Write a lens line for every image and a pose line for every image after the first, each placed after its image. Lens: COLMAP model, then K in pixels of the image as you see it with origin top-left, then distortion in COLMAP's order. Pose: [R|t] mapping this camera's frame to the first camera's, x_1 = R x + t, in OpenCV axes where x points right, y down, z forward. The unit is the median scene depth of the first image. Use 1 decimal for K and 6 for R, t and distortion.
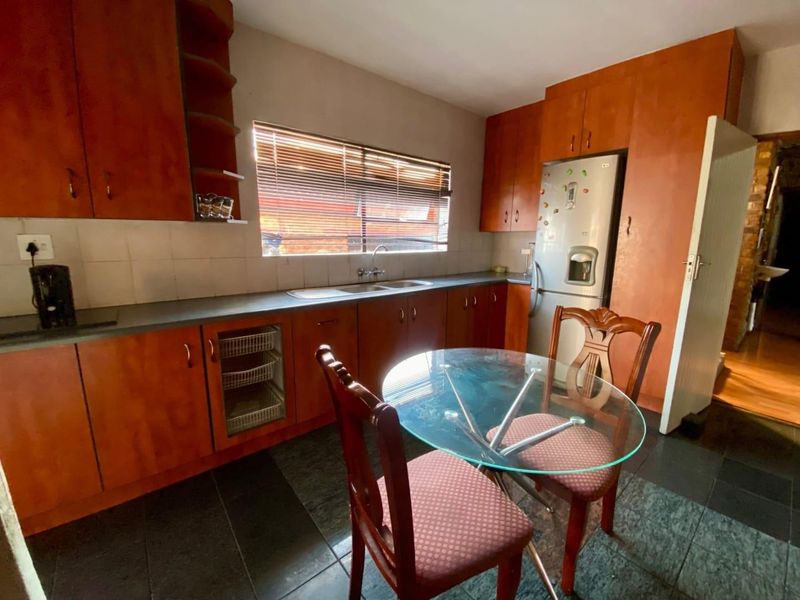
lens RADIAL K [[328.3, 0, 400.6], [0, 328.3, 300.1], [0, 0, 1]] dist [-0.002987, -0.008970]
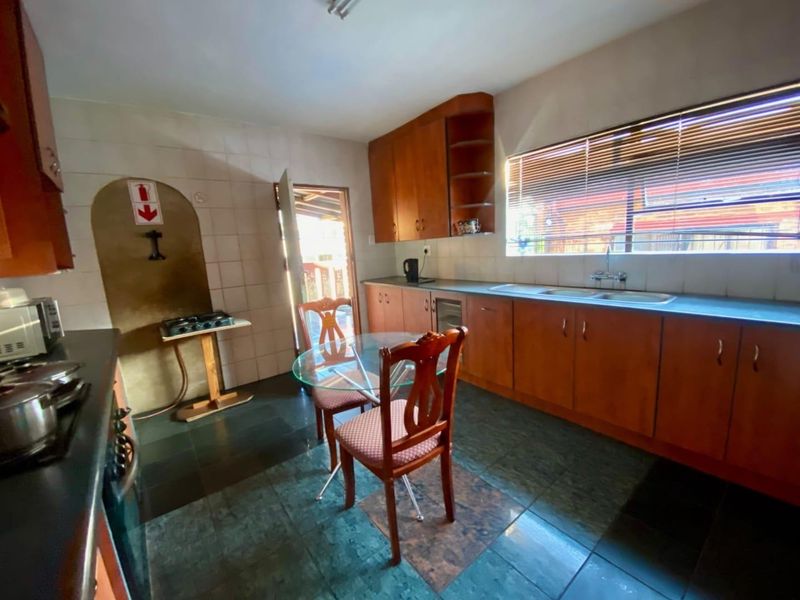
lens RADIAL K [[328.3, 0, 404.3], [0, 328.3, 298.2], [0, 0, 1]] dist [-0.002987, -0.008970]
pose [[-0.015103, 0.151108, -0.988402, 0.837736], [-0.122410, 0.980799, 0.151817, -0.103553], [0.992365, 0.123283, 0.003684, 0.534414]]
